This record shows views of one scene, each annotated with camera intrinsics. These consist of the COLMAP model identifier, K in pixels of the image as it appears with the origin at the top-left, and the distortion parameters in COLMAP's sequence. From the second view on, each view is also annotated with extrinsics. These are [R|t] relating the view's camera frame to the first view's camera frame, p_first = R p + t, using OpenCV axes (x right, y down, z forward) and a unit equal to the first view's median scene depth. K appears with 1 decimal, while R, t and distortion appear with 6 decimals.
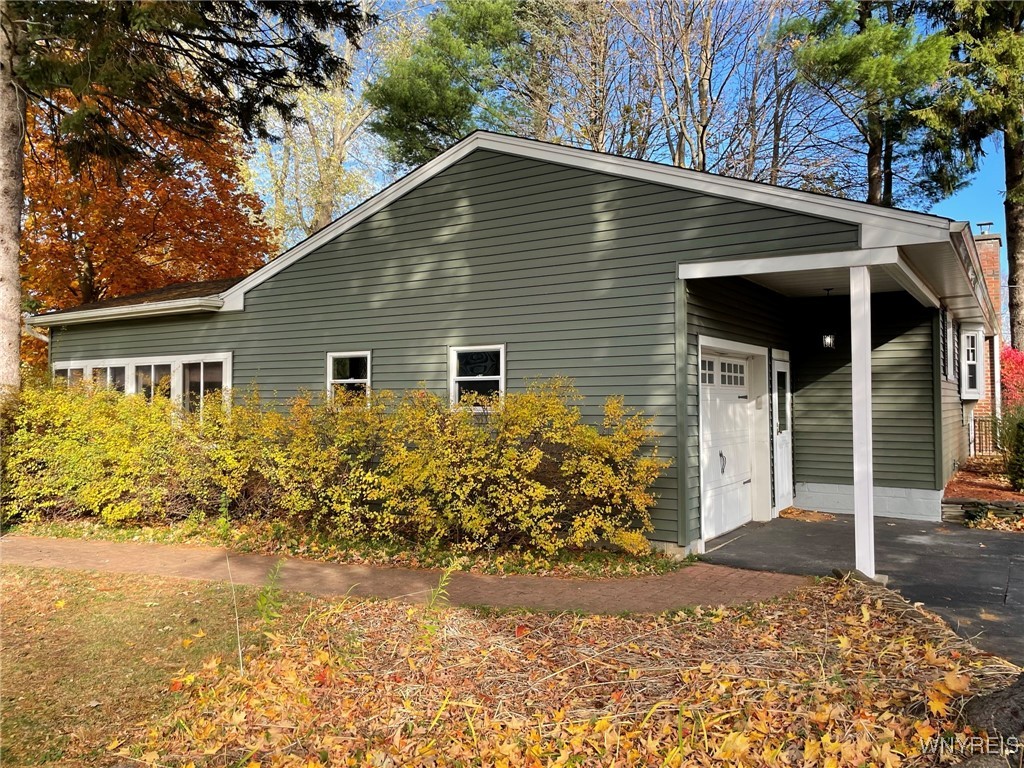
lens RADIAL K [[771.1, 0, 510.2], [0, 771.1, 380.2], [0, 0, 1]] dist [0.087880, -0.111133]
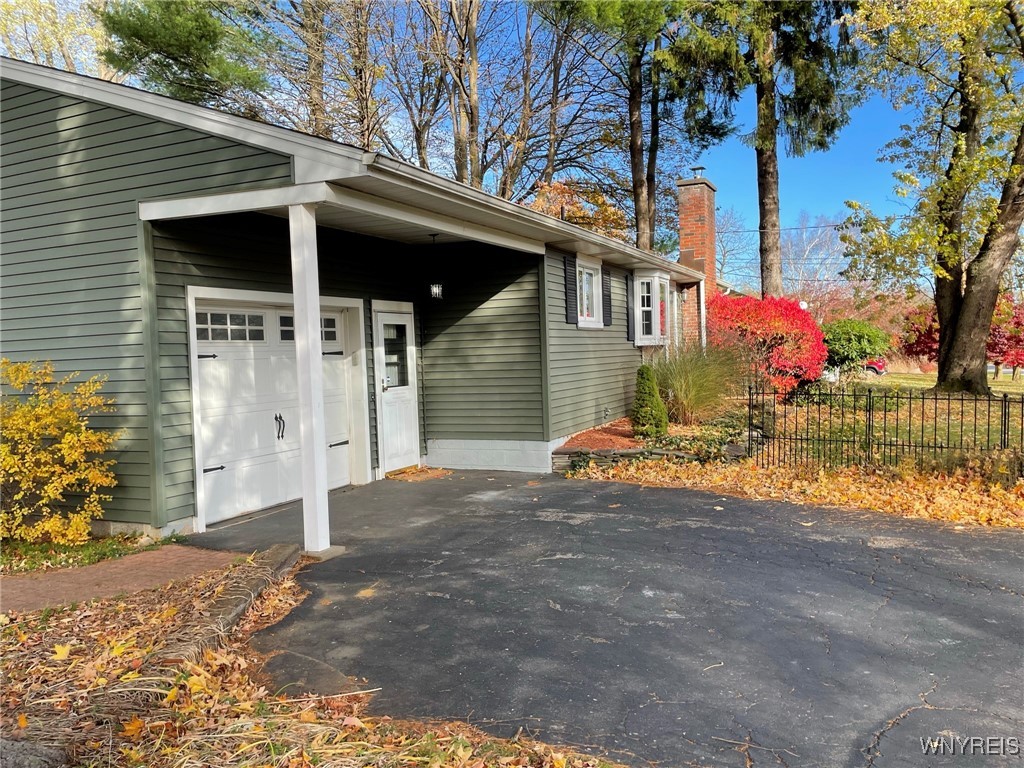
lens RADIAL K [[771.1, 0, 514.7], [0, 771.1, 386.6], [0, 0, 1]] dist [0.087880, -0.111133]
pose [[0.989567, -0.039698, 0.138495, 0.380635], [0.030287, 0.997128, 0.069417, 0.004026], [-0.140853, -0.064498, 0.987927, 0.057492]]
